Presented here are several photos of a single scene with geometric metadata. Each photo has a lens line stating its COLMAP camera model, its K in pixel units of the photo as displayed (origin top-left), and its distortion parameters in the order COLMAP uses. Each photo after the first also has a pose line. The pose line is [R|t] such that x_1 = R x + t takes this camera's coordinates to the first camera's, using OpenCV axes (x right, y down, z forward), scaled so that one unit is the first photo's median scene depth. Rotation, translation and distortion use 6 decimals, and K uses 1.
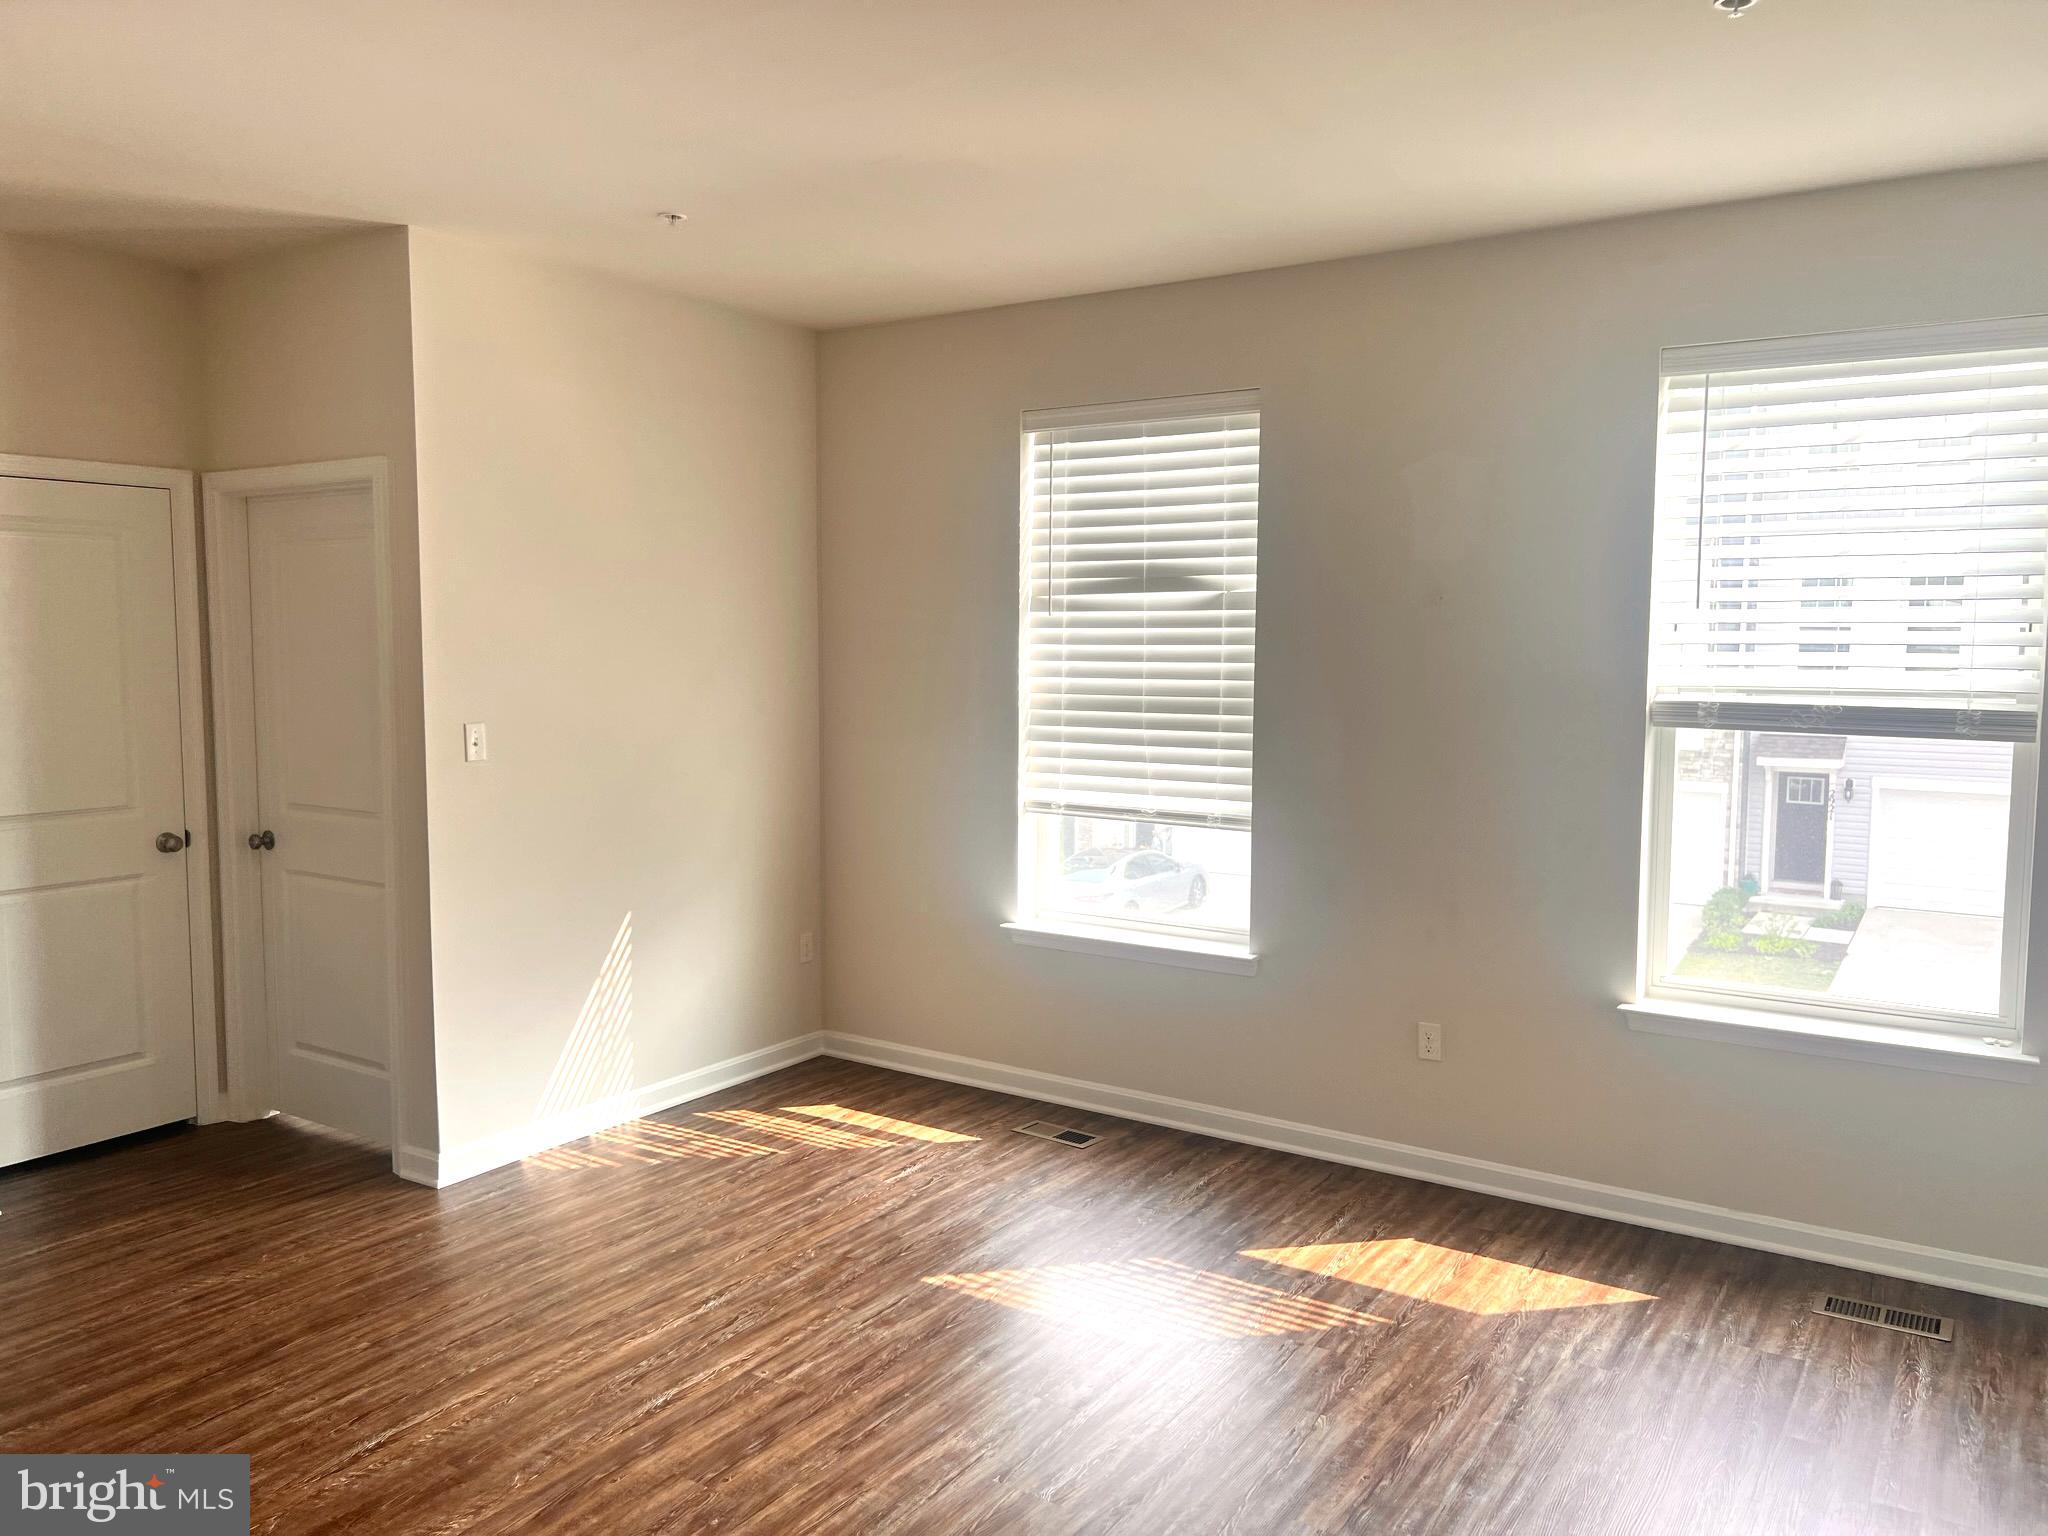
lens RADIAL K [[1531.1, 0, 1021.2], [0, 1531.1, 774.2], [0, 0, 1]] dist [0.086978, -0.115762]
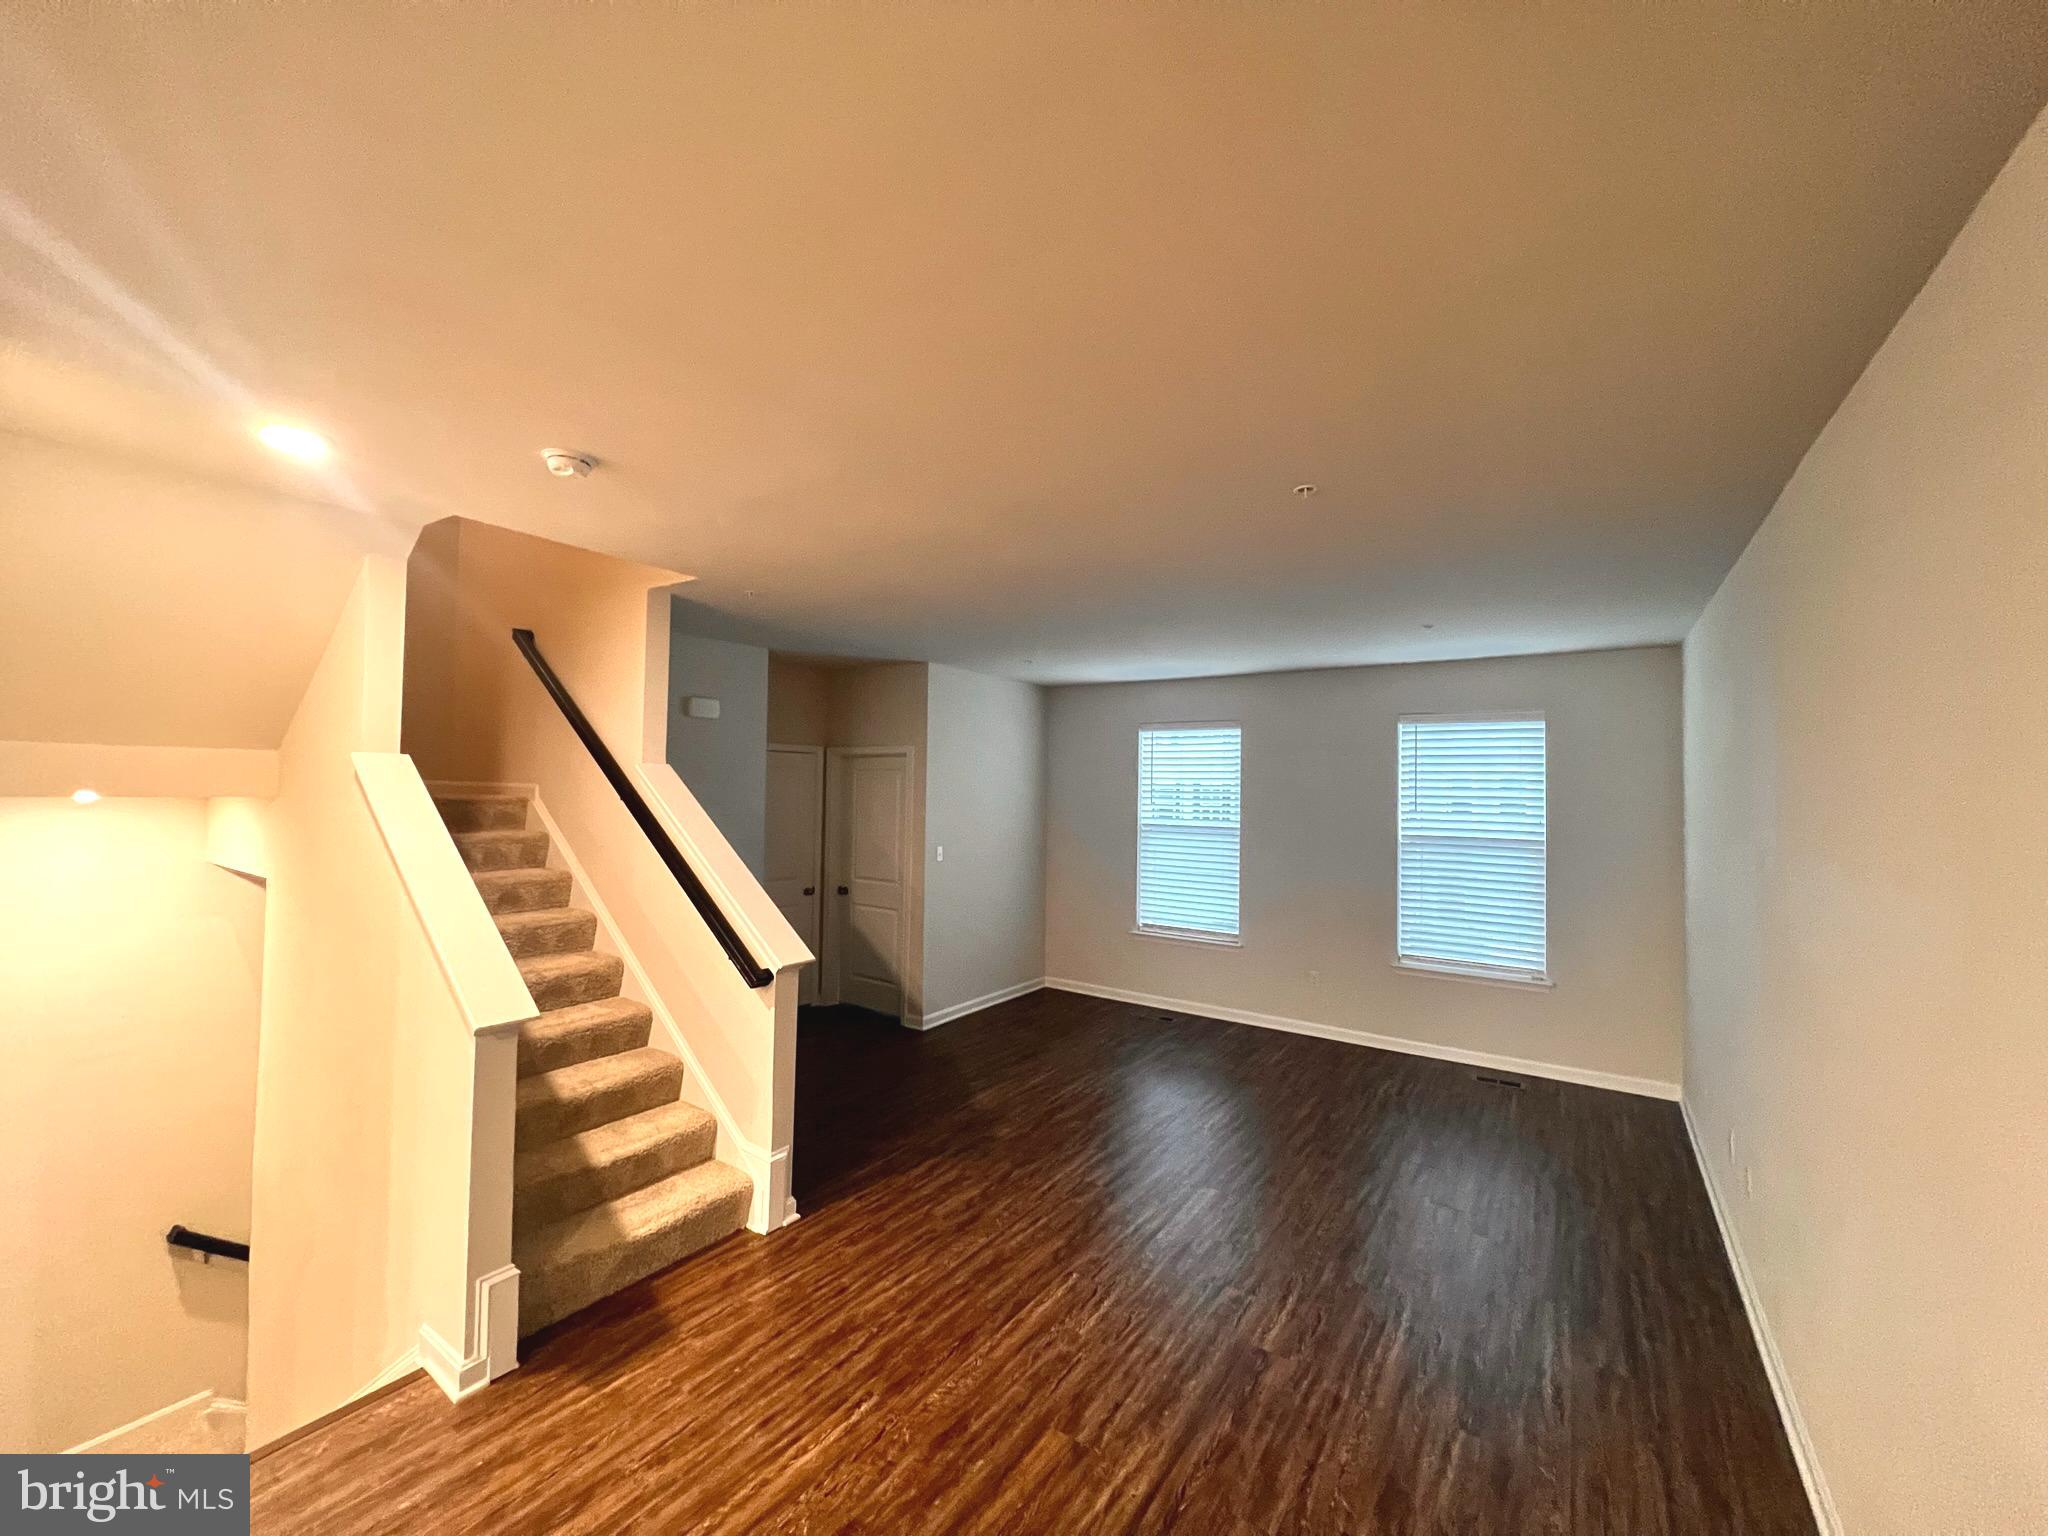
lens RADIAL K [[819.6, 0, 1019.2], [0, 819.6, 766.2], [0, 0, 1]] dist [-0.003467, 0.001021]
pose [[0.999799, 0.012779, -0.015452, -0.208173], [-0.014478, 0.993220, -0.115341, -0.009571], [0.013874, 0.115541, 0.993206, -0.382713]]
